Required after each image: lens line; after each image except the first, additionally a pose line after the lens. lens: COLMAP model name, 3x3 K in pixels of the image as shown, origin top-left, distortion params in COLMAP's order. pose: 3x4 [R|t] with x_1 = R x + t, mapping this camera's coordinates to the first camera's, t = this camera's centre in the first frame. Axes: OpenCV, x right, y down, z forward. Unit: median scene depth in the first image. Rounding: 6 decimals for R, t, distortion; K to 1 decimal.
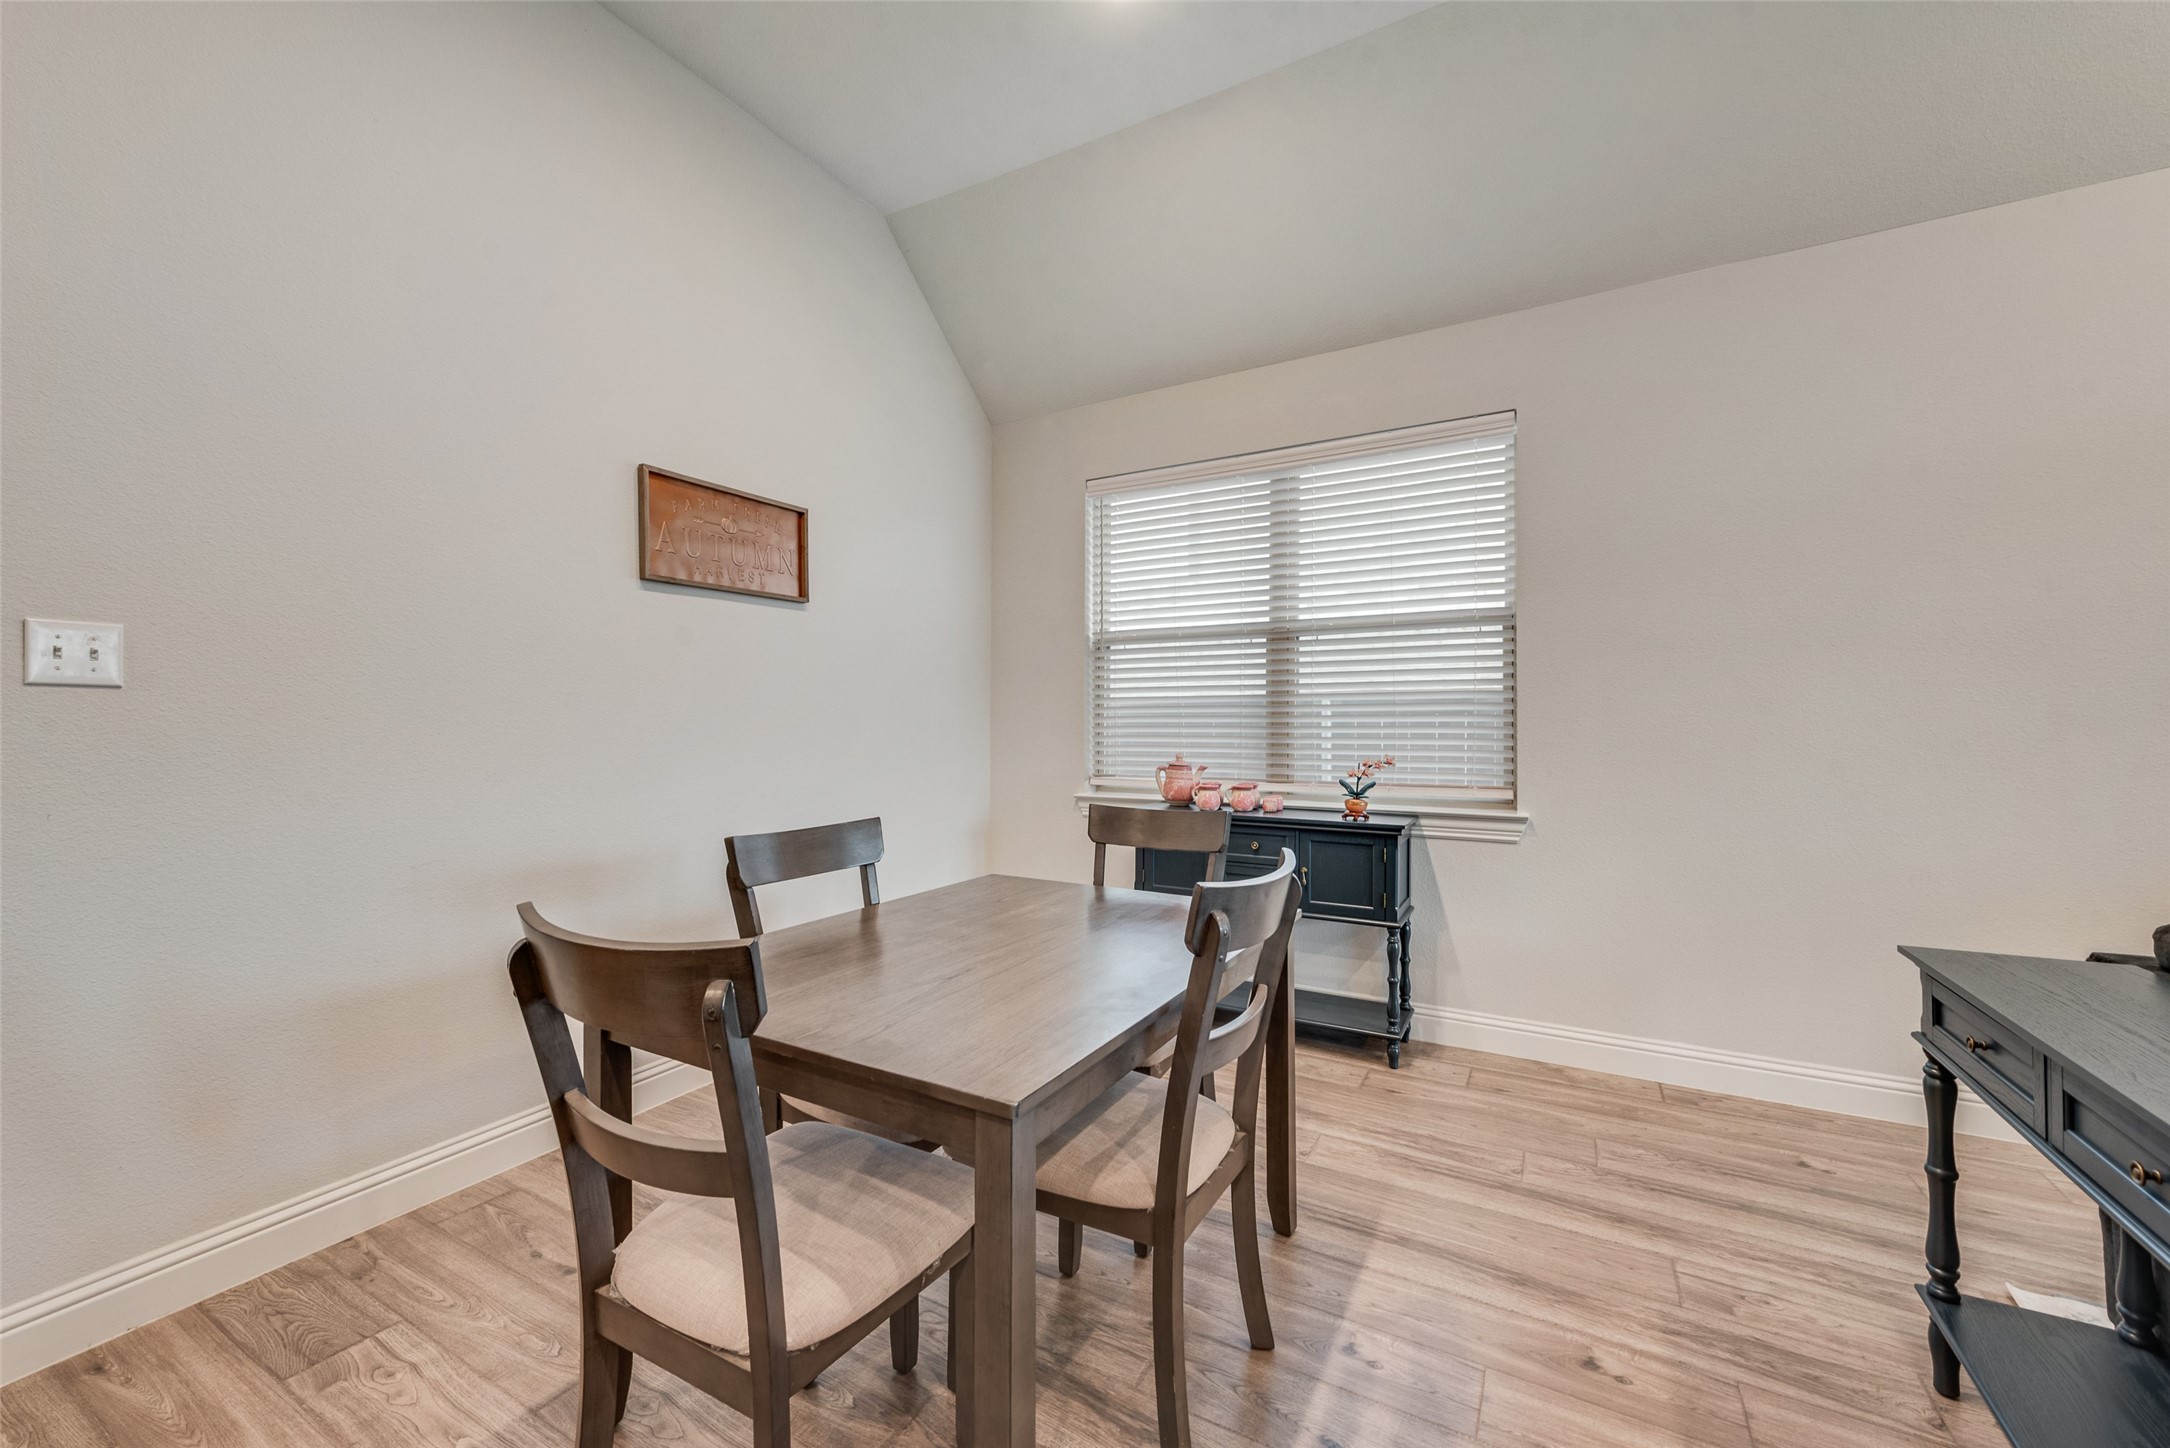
lens RADIAL K [[847.8, 0, 1070.7], [0, 847.8, 728.5], [0, 0, 1]] dist [0.014821, -0.004543]
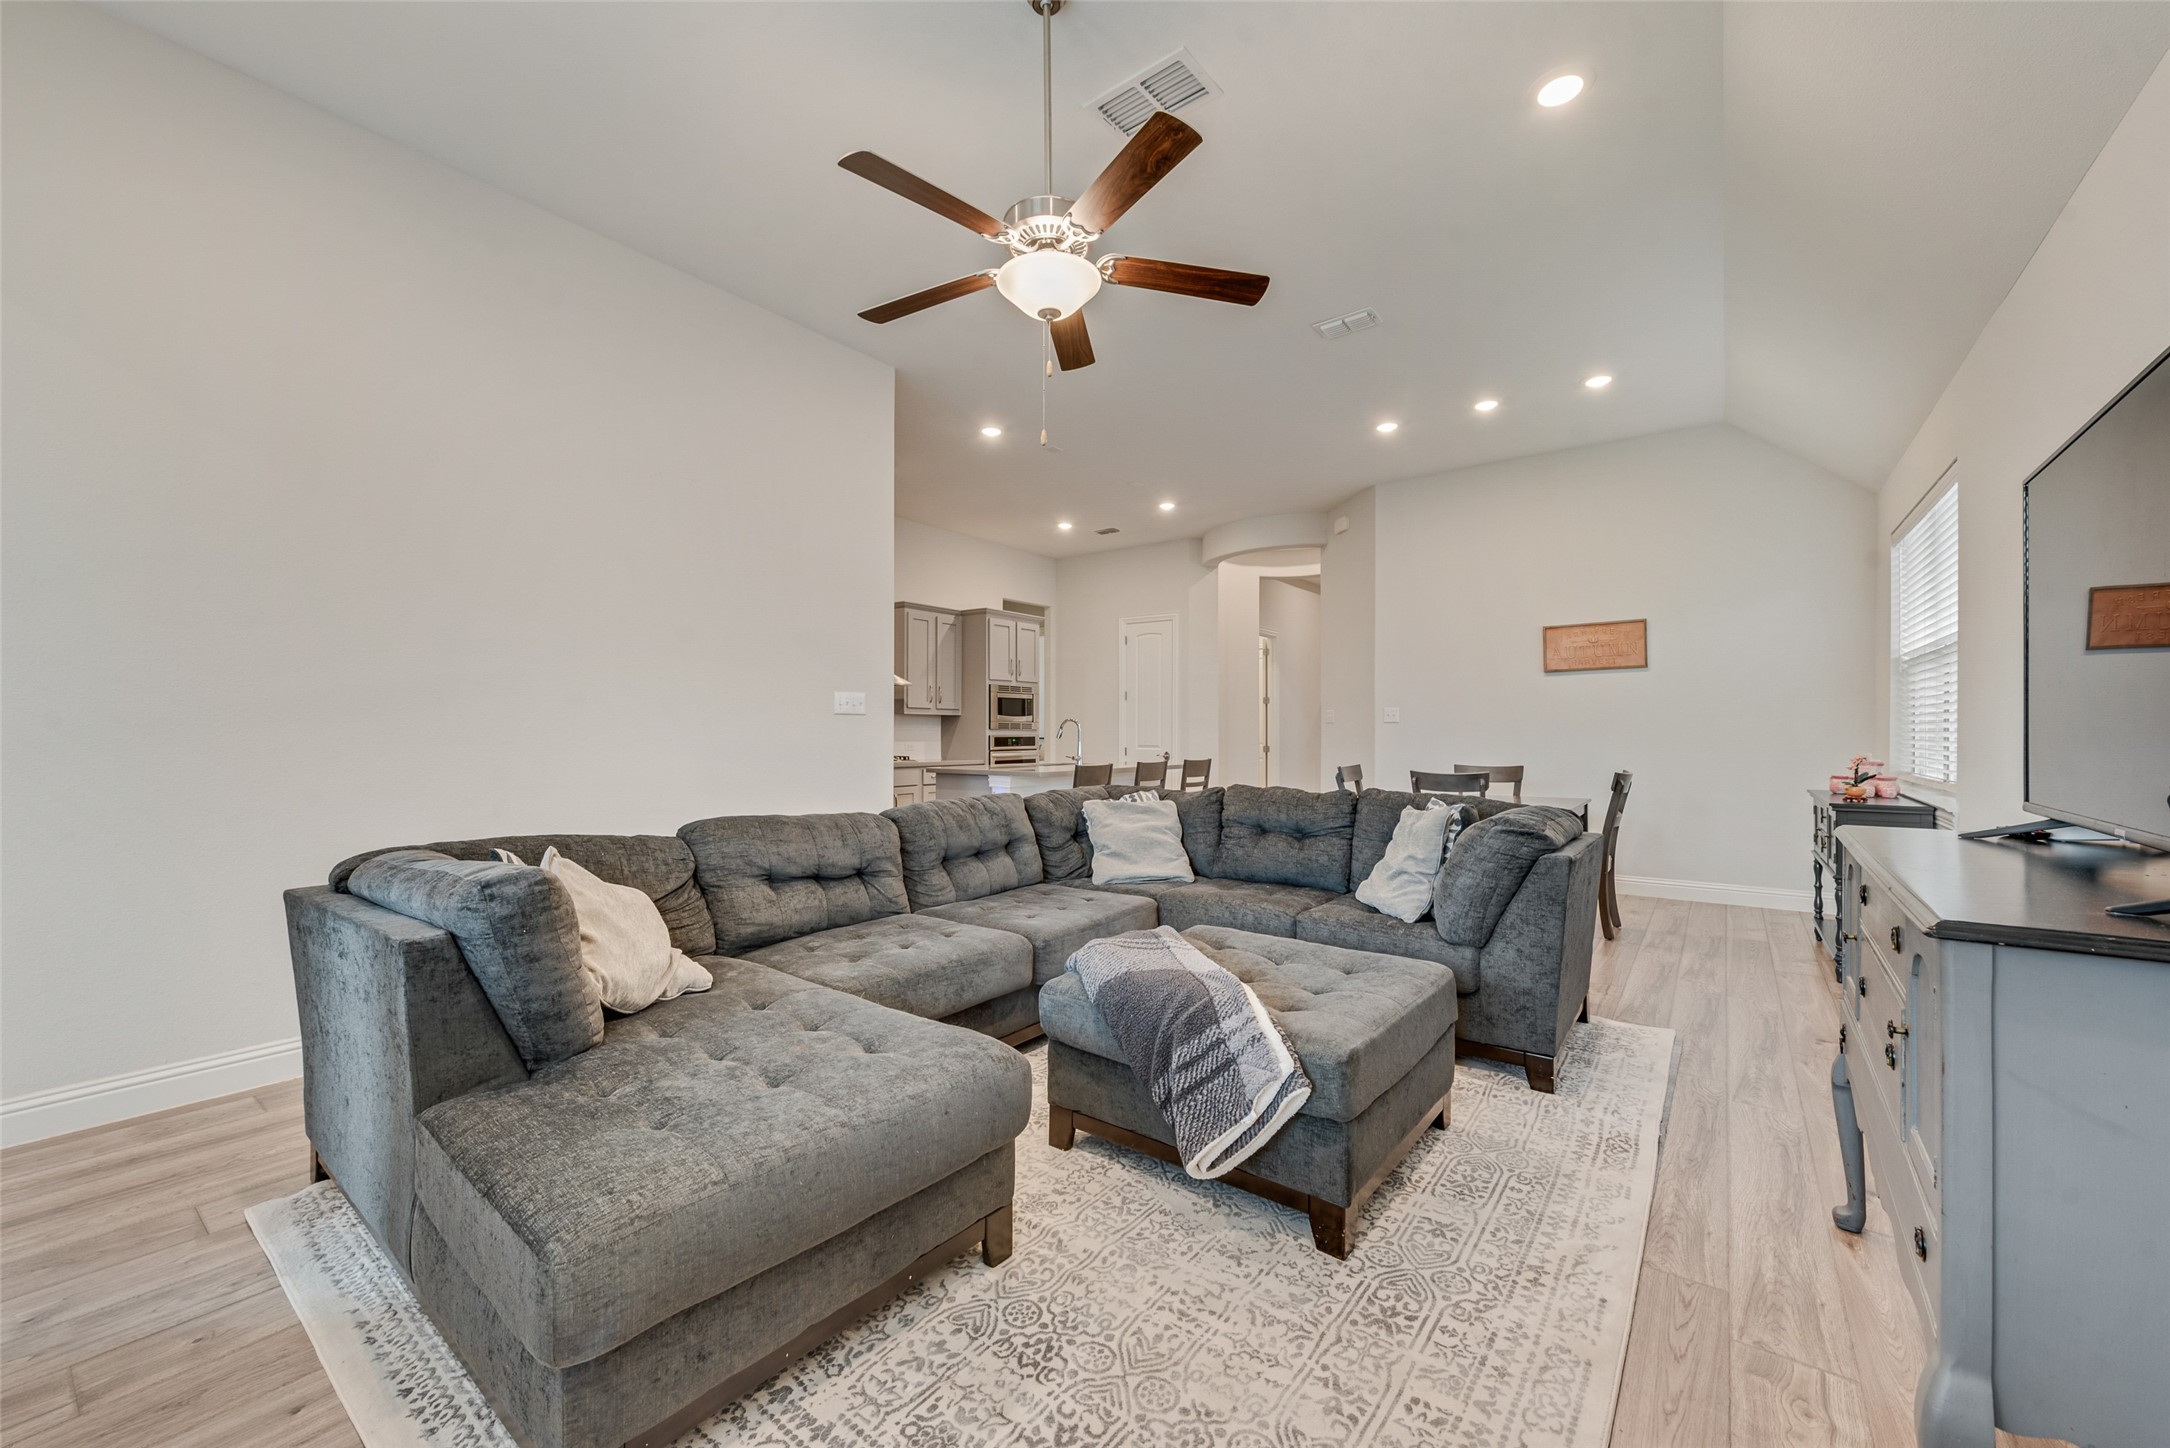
lens RADIAL K [[847.8, 0, 1082.7], [0, 847.8, 722.1], [0, 0, 1]] dist [0.014821, -0.004543]
pose [[-0.114861, -0.011190, -0.993318, 1.759570], [-0.002468, 0.999937, -0.010979, 0.001081], [0.993378, 0.001190, -0.114882, -0.044637]]
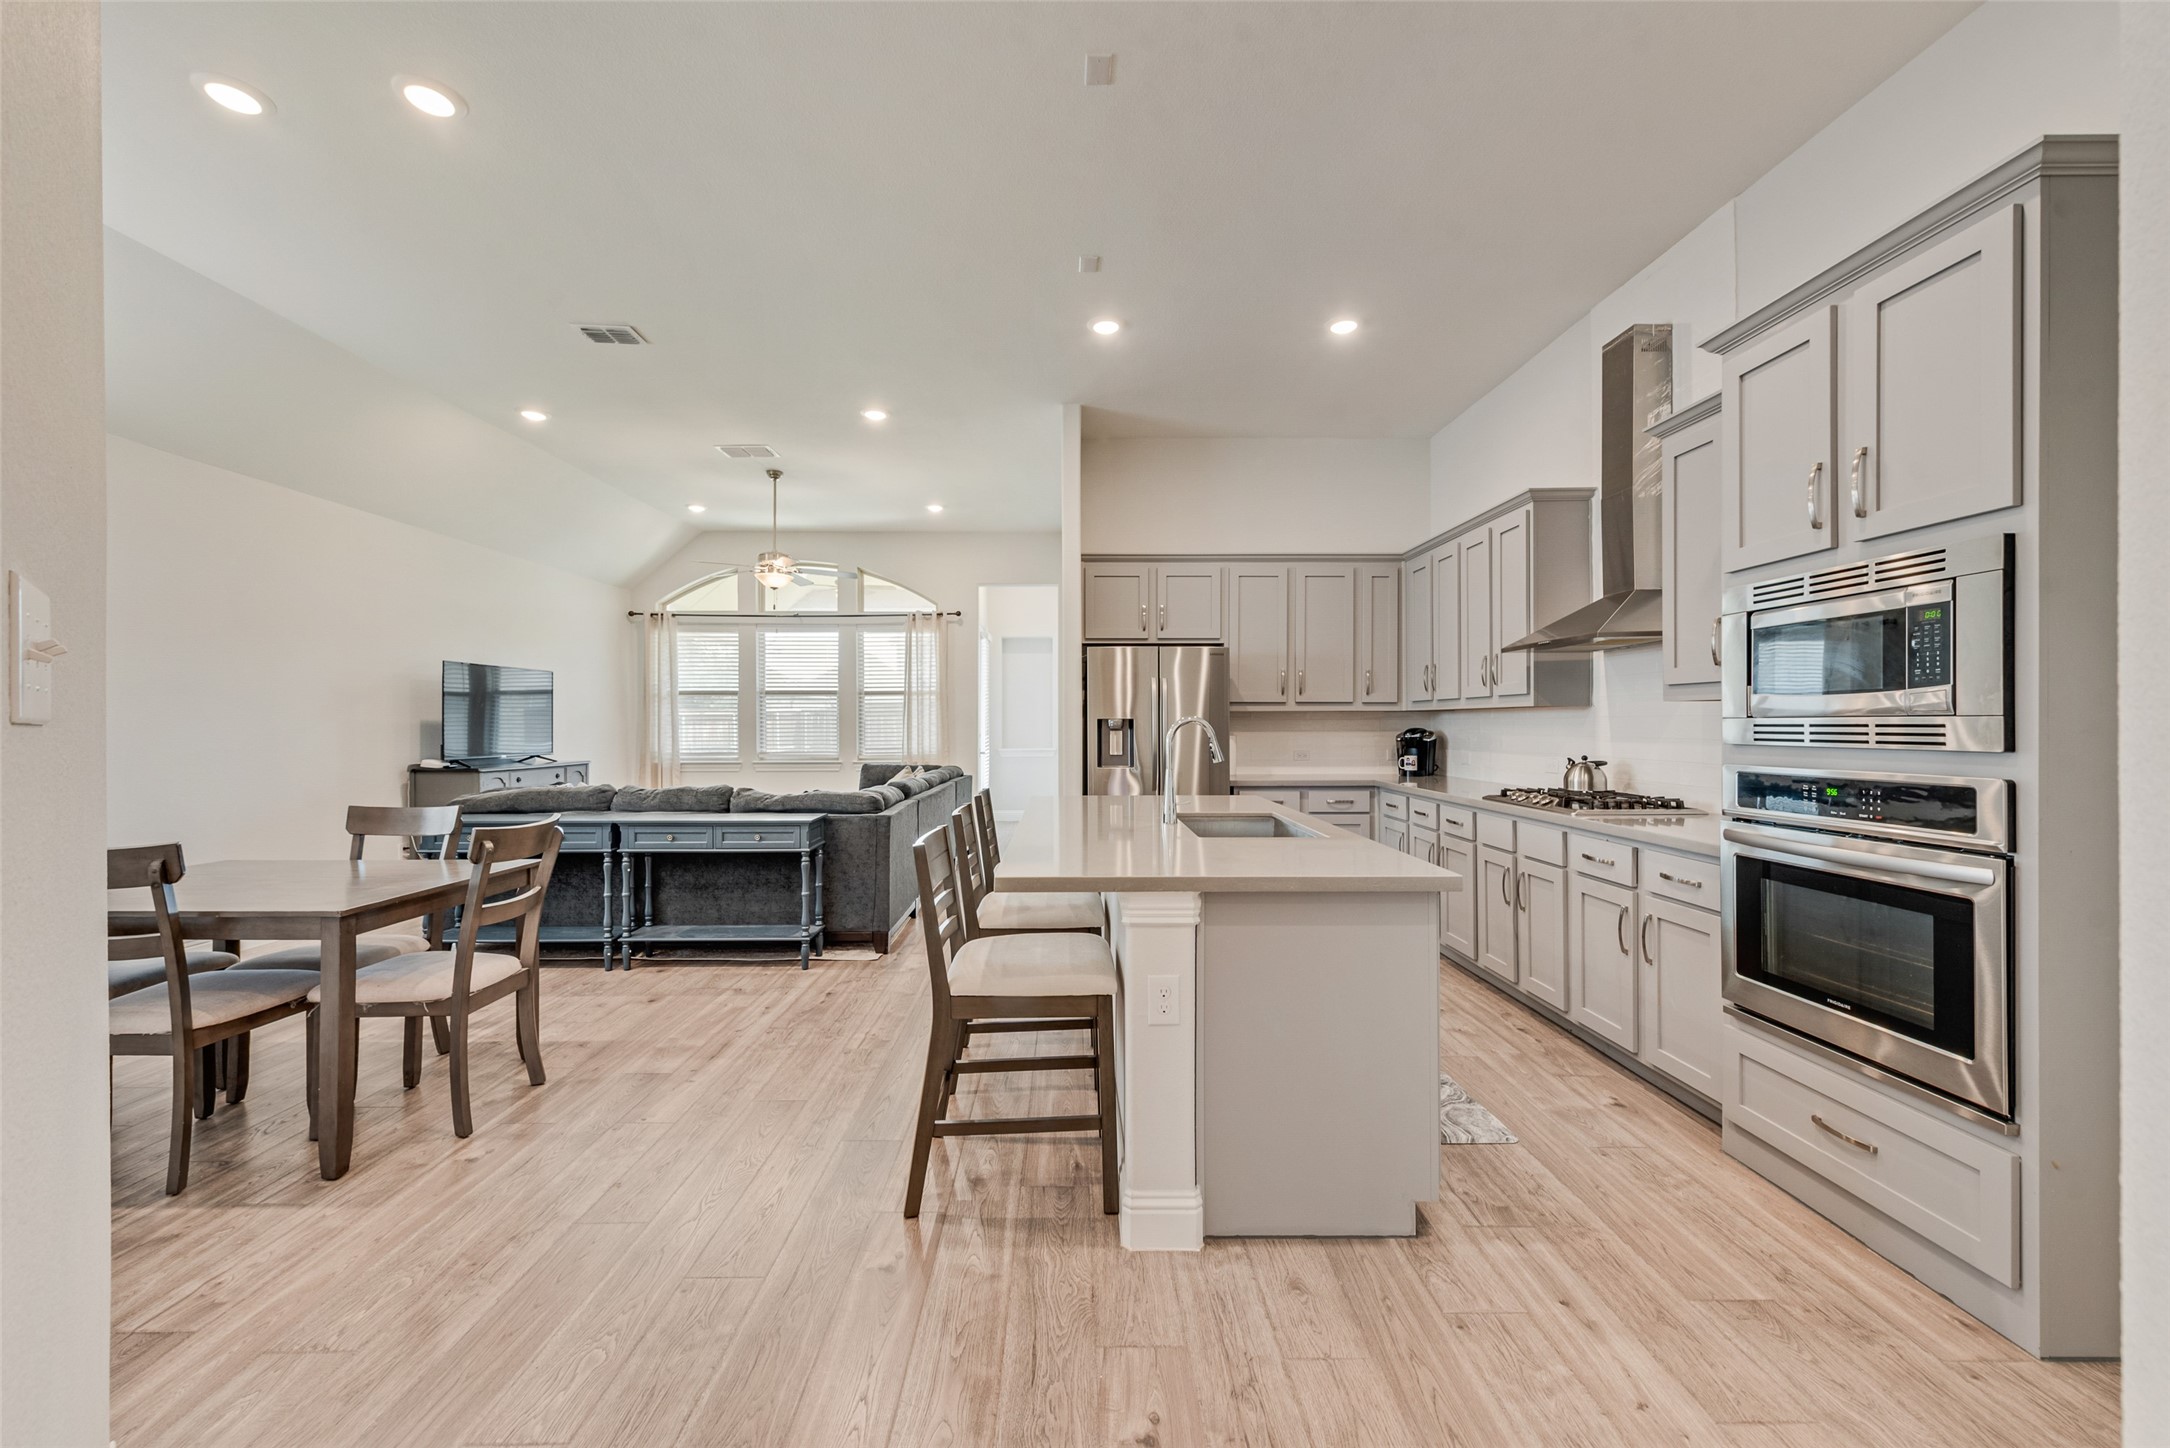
lens RADIAL K [[847.8, 0, 1077.9], [0, 847.8, 721.2], [0, 0, 1]] dist [0.014821, -0.004543]
pose [[-0.510900, 0.004774, 0.859627, -1.239003], [0.003584, 0.999988, -0.003423, -0.024438], [-0.859633, 0.001332, -0.510911, 0.280321]]
